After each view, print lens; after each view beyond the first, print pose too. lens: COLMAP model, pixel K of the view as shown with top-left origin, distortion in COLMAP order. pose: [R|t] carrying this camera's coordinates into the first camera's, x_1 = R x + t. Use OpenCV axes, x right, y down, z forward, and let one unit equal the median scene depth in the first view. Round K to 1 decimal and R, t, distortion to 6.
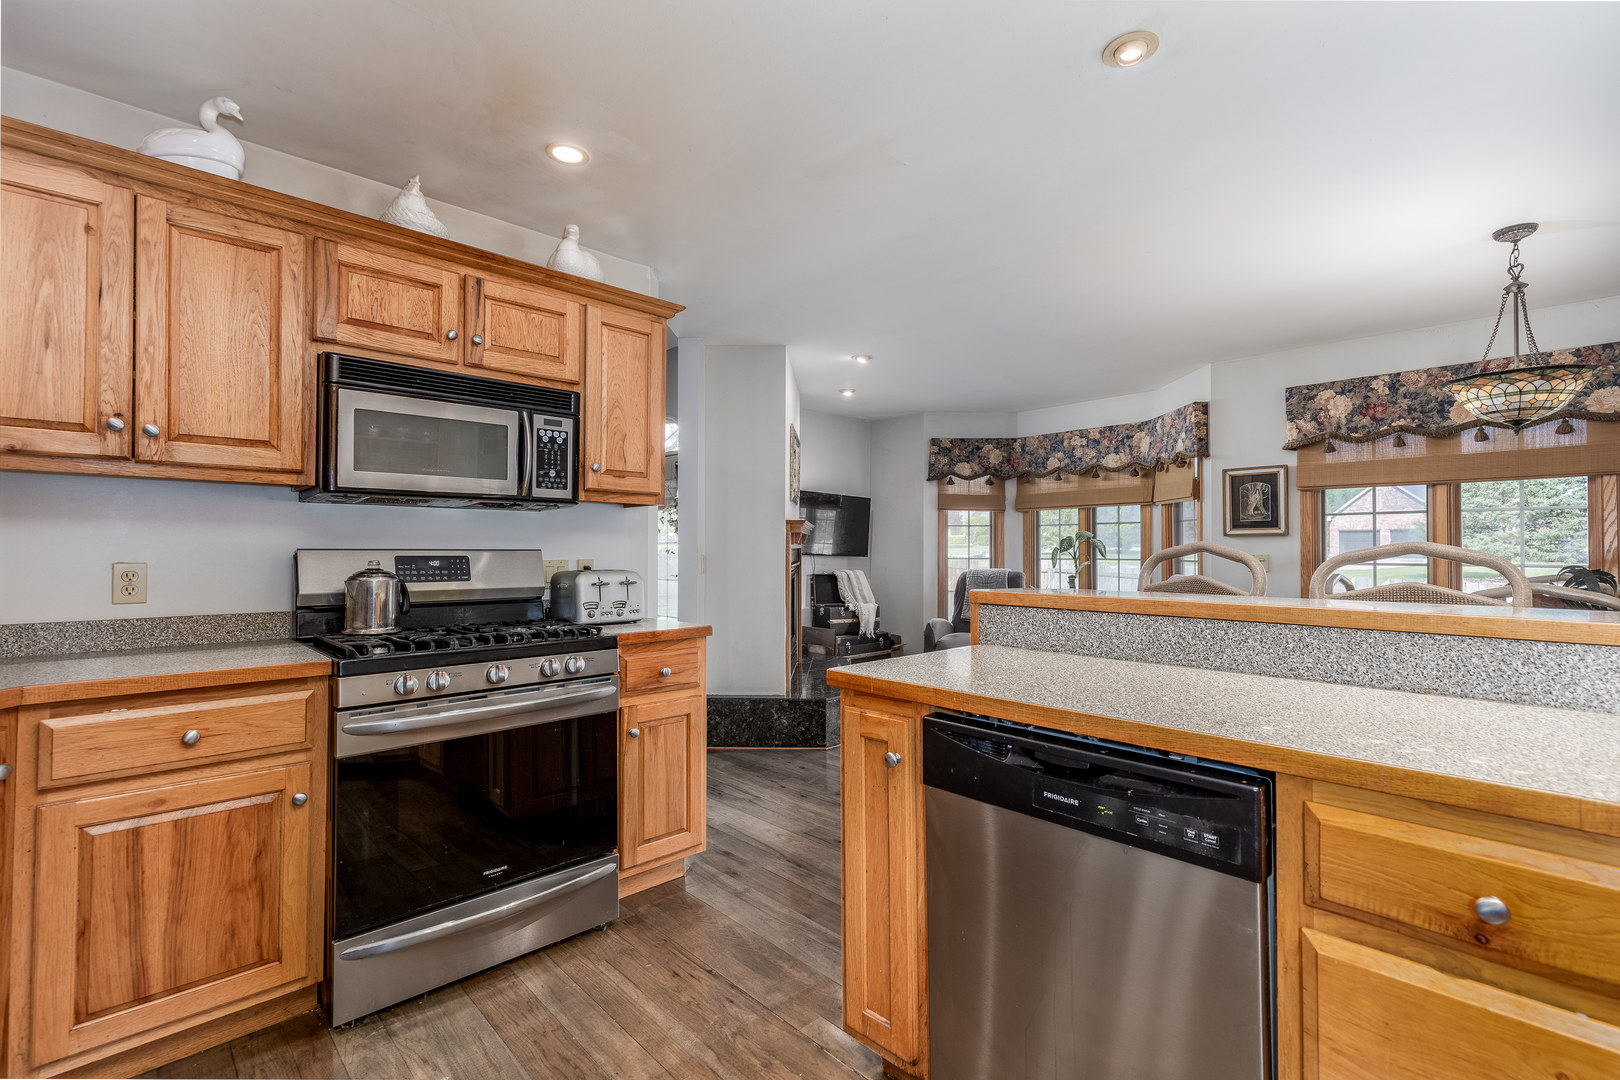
lens RADIAL K [[729.1, 0, 803.8], [0, 729.1, 540.1], [0, 0, 1]] dist [0.008168, -0.000903]
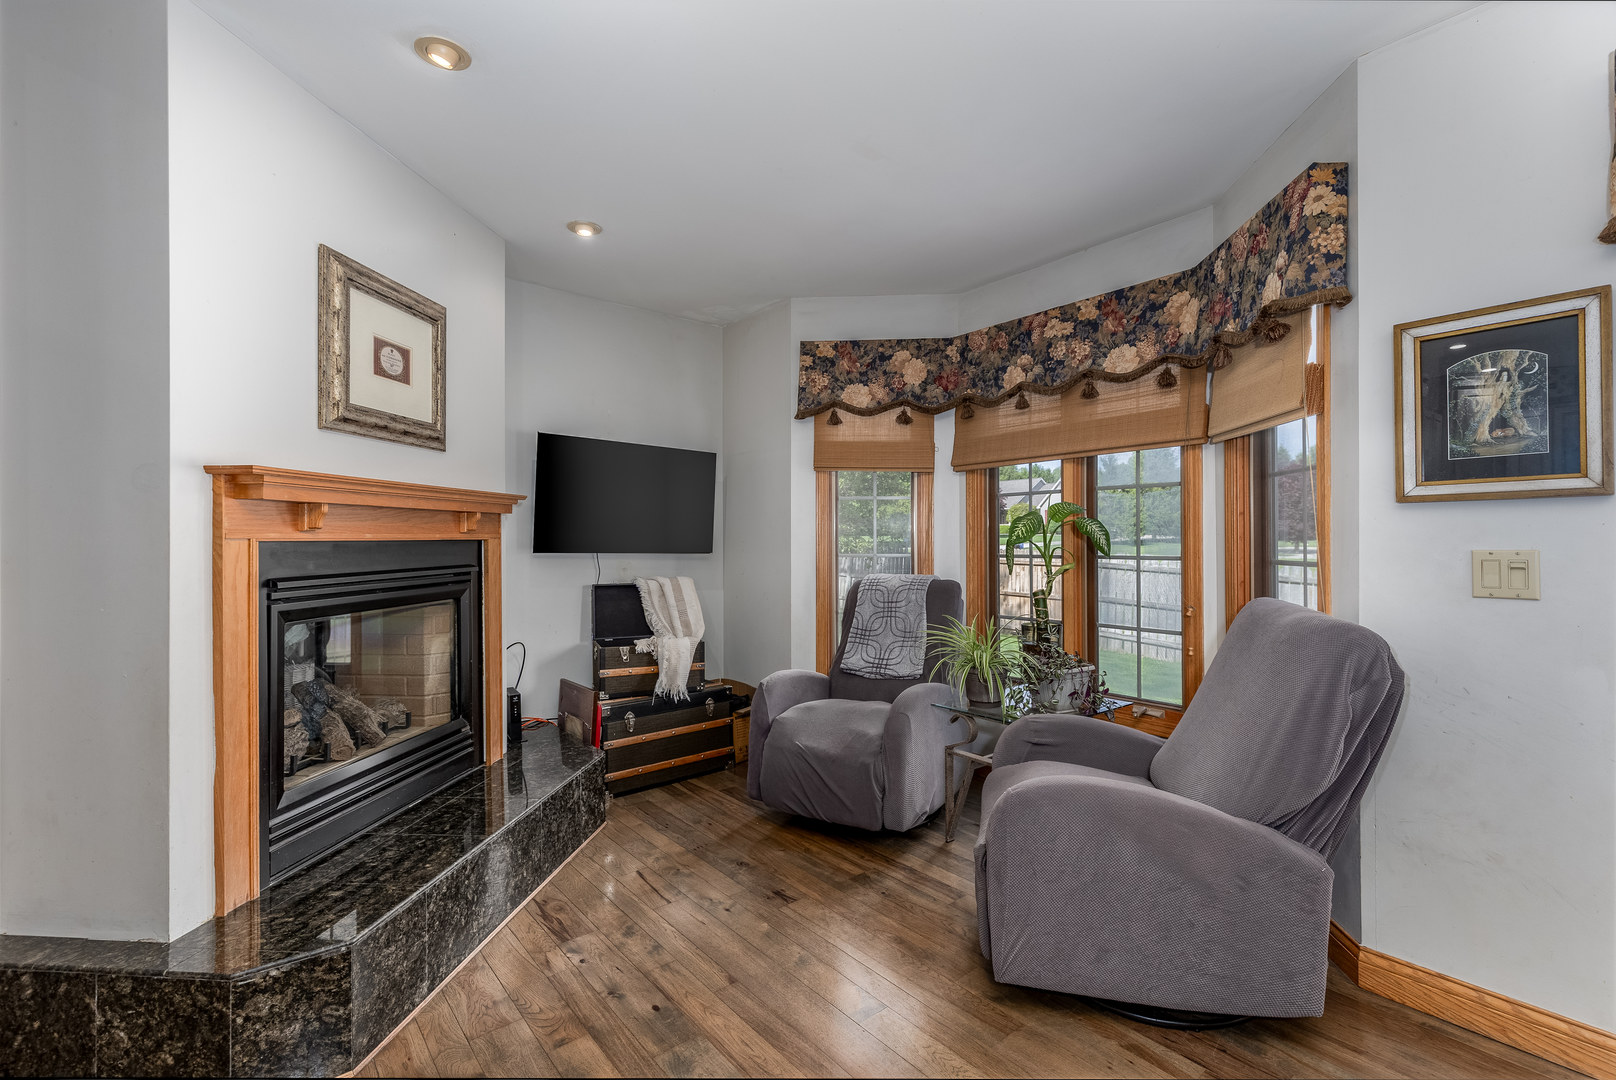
lens RADIAL K [[727.3, 0, 807.5], [0, 727.3, 537.6], [0, 0, 1]] dist [0.008168, -0.000903]
pose [[0.998222, -0.005665, -0.059341, 0.228687], [0.006195, 0.999943, 0.008753, 0.006367], [0.059288, -0.009105, 0.998199, 0.473229]]
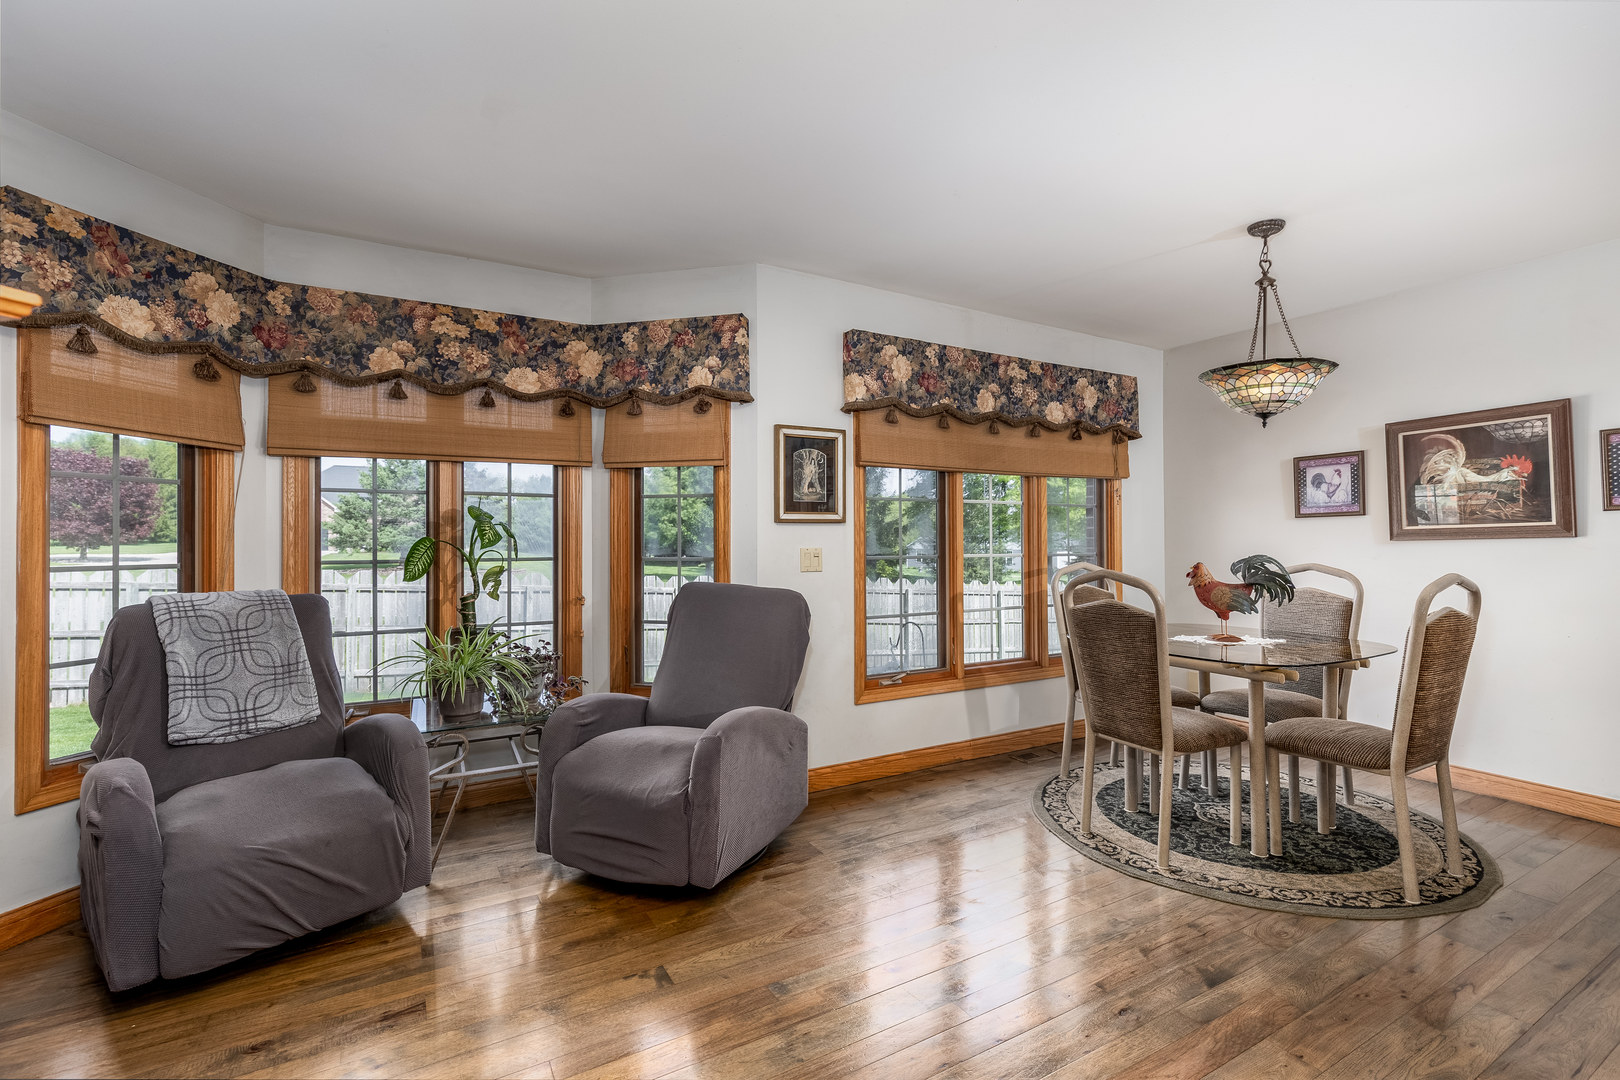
lens RADIAL K [[729.1, 0, 842.3], [0, 729.1, 540.6], [0, 0, 1]] dist [0.008168, -0.000903]
pose [[0.200340, -0.000870, 0.979726, -0.065619], [-0.009528, 0.999951, 0.002836, 0.007701], [-0.979680, -0.009903, 0.200322, 0.629475]]
